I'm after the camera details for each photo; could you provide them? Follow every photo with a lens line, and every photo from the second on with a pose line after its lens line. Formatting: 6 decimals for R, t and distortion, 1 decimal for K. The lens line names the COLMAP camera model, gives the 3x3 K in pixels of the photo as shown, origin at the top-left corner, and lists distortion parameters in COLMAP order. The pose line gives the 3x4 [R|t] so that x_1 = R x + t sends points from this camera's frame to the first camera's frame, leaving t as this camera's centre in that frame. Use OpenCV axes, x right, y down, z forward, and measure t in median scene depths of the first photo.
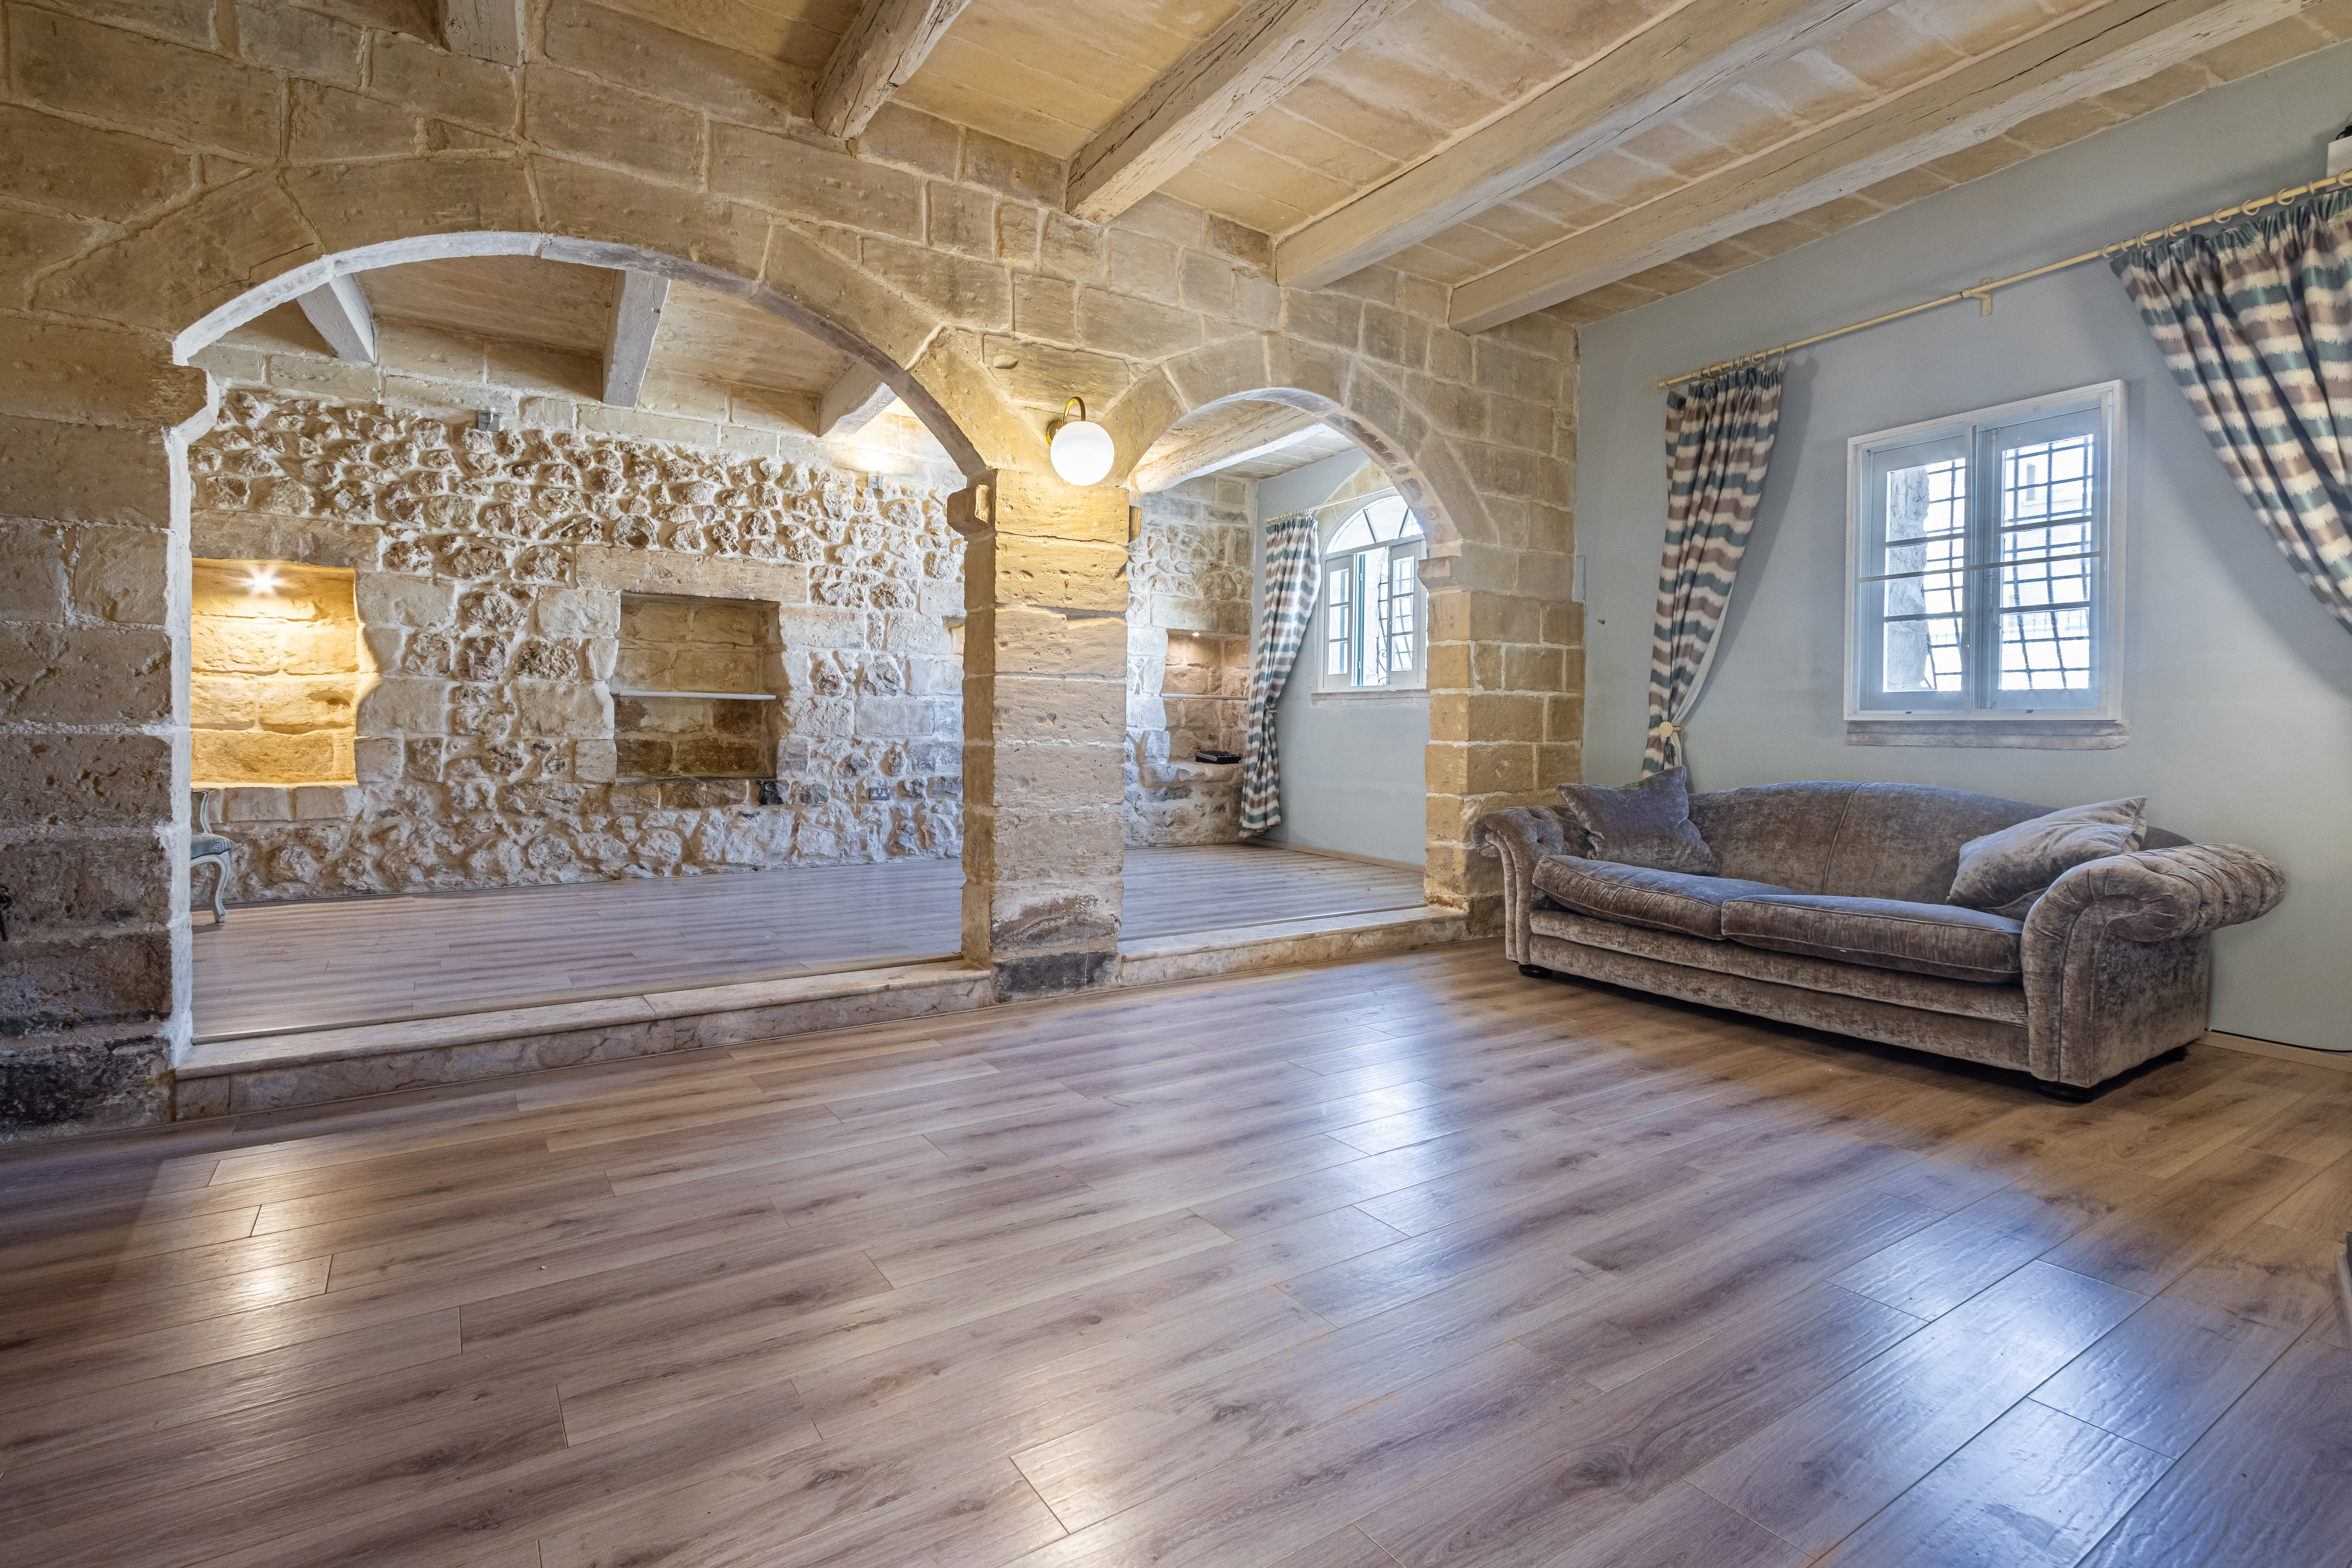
lens RADIAL K [[1118.1, 0, 1141.5], [0, 1118.1, 767.8], [0, 0, 1]] dist [0.001210, -0.000694]
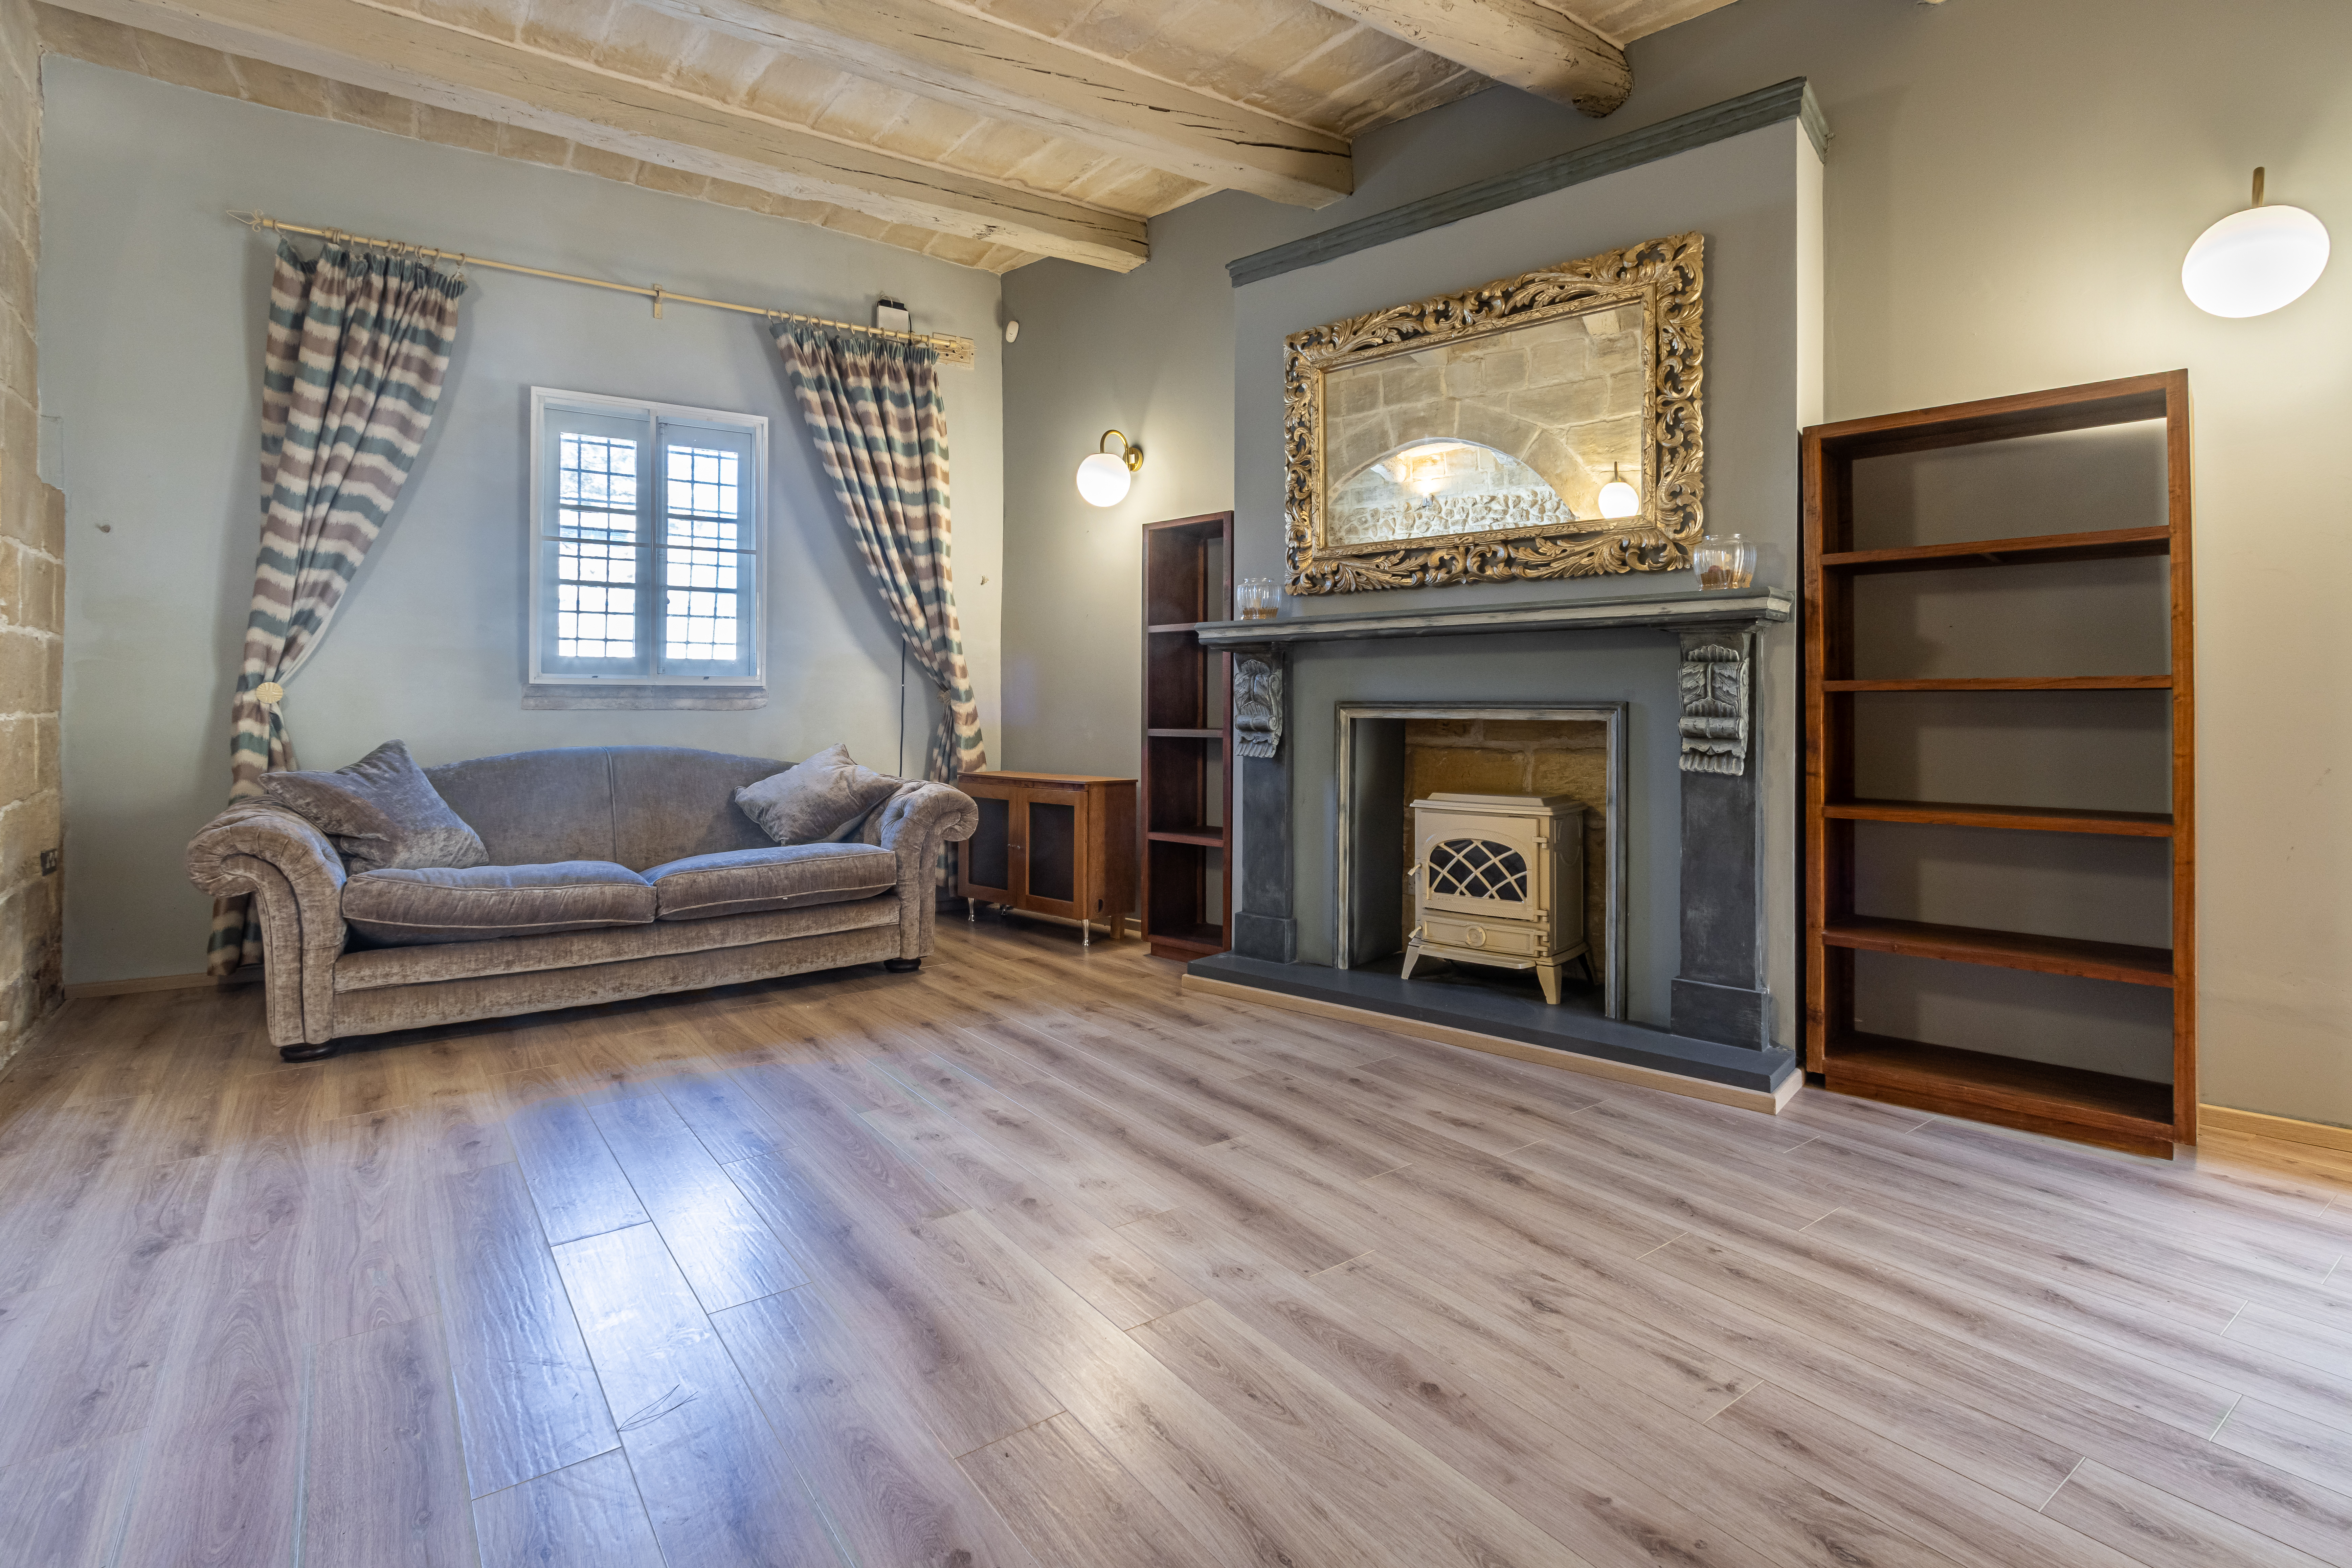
lens RADIAL K [[1118.1, 0, 1216.7], [0, 1118.1, 710.5], [0, 0, 1]] dist [-0.002873, -0.000630]
pose [[-0.083514, -0.013321, 0.996418, -0.414888], [0.034335, 0.999278, 0.016237, -0.017525], [-0.995915, 0.035568, -0.082996, 0.583605]]
